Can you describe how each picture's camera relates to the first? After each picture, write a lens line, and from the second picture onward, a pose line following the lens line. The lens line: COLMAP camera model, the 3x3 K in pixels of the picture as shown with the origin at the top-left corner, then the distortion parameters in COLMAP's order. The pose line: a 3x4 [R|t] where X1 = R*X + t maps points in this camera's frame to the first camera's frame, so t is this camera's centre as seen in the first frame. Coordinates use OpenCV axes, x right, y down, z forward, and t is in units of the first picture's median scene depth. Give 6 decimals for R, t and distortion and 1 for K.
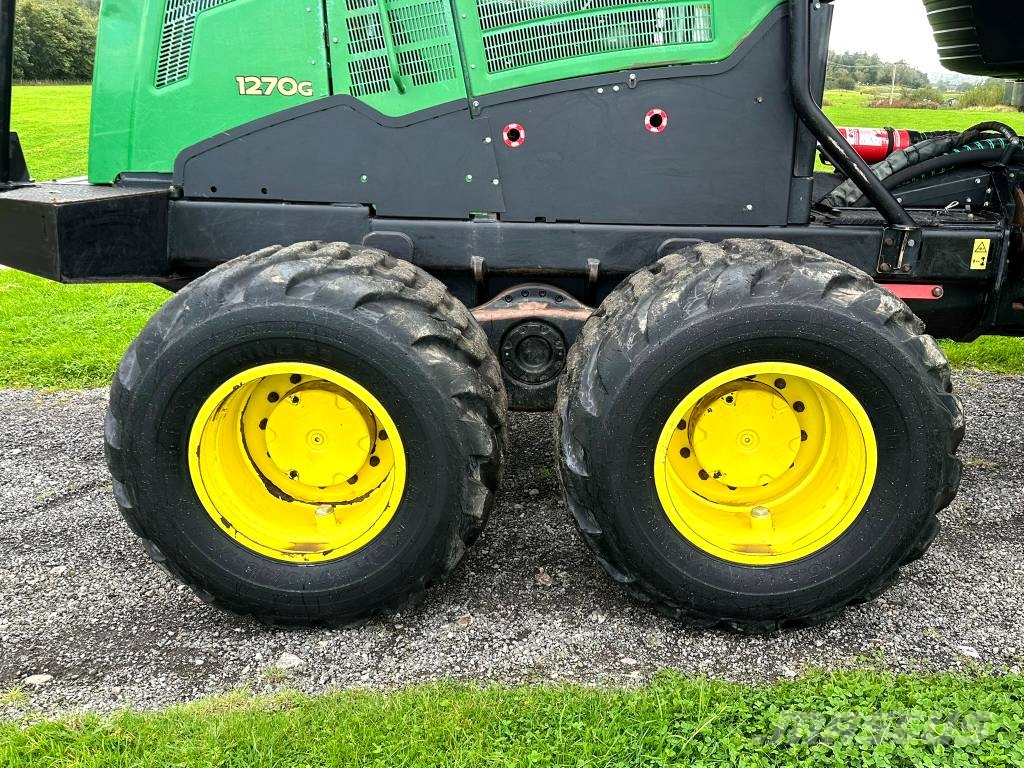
lens RADIAL K [[818.7, 0, 522.5], [0, 818.7, 382.1], [0, 0, 1]] dist [0.146440, -0.235467]
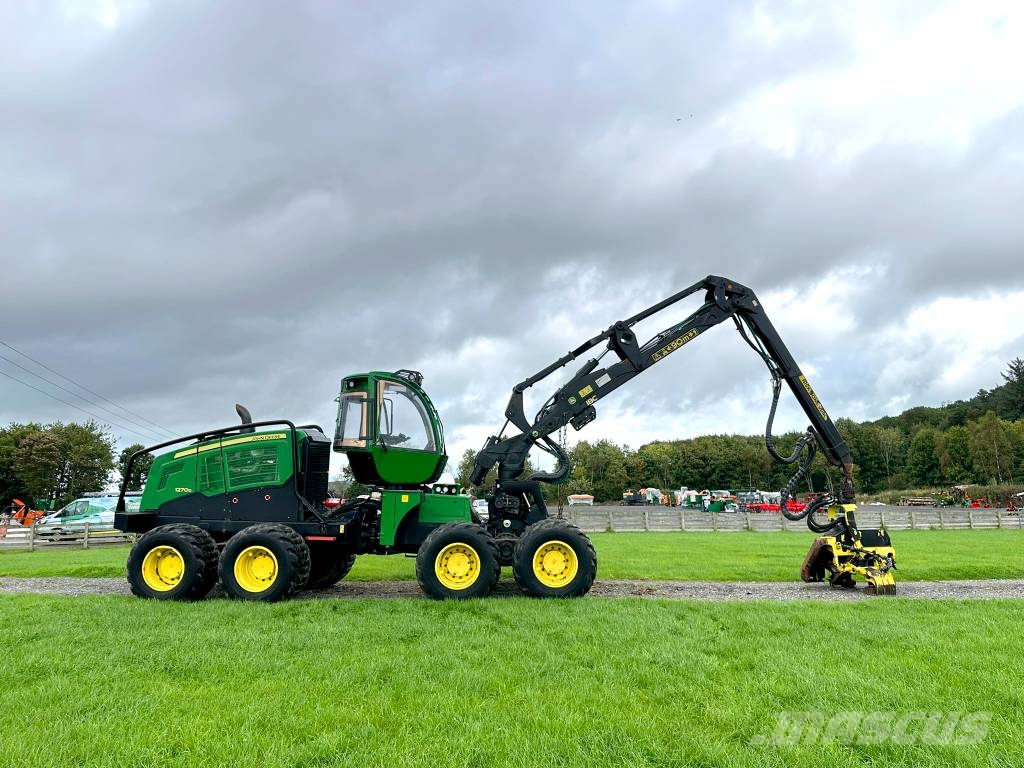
lens RADIAL K [[868.5, 0, 531.4], [0, 868.5, 369.6], [0, 0, 1]] dist [0.186506, -0.401618]
pose [[0.995635, -0.003844, -0.093255, 1.948363], [-0.034214, 0.914570, -0.402979, 0.875242], [0.086838, 0.404410, 0.910446, -3.311672]]
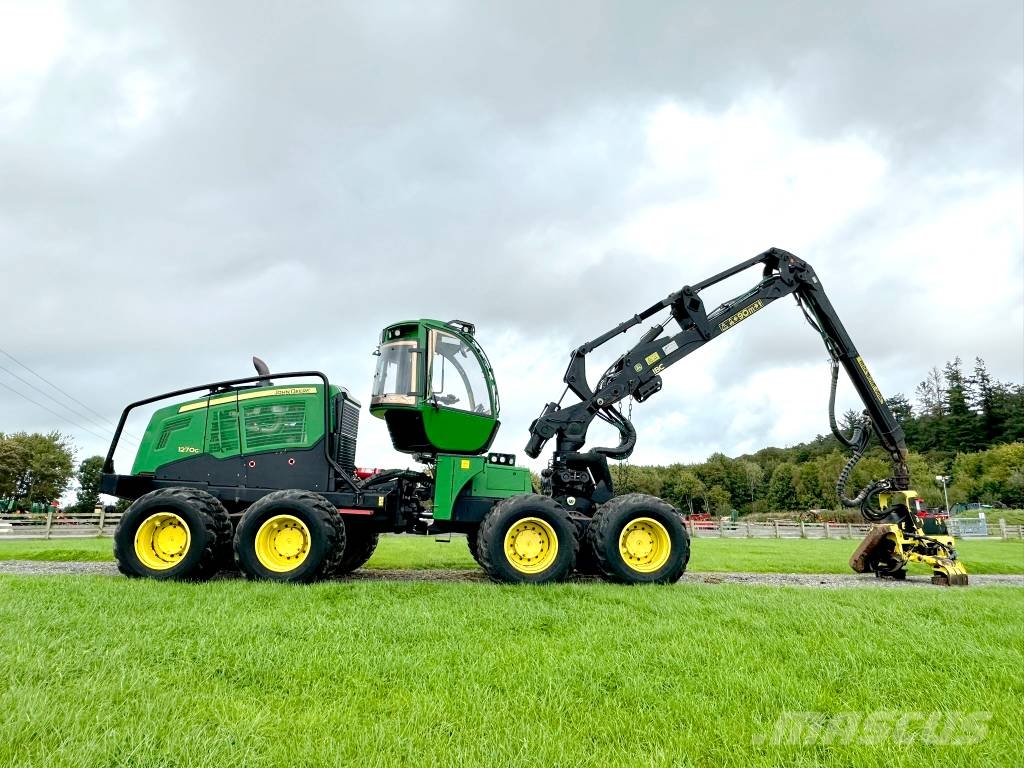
lens RADIAL K [[714.3, 0, 525.1], [0, 714.3, 379.5], [0, 0, 1]] dist [0.004527, -0.000607]
pose [[0.999157, 0.034723, 0.021915, 1.097102], [-0.021221, 0.893612, -0.448338, 0.743793], [-0.035151, 0.447495, 0.893595, -1.987487]]
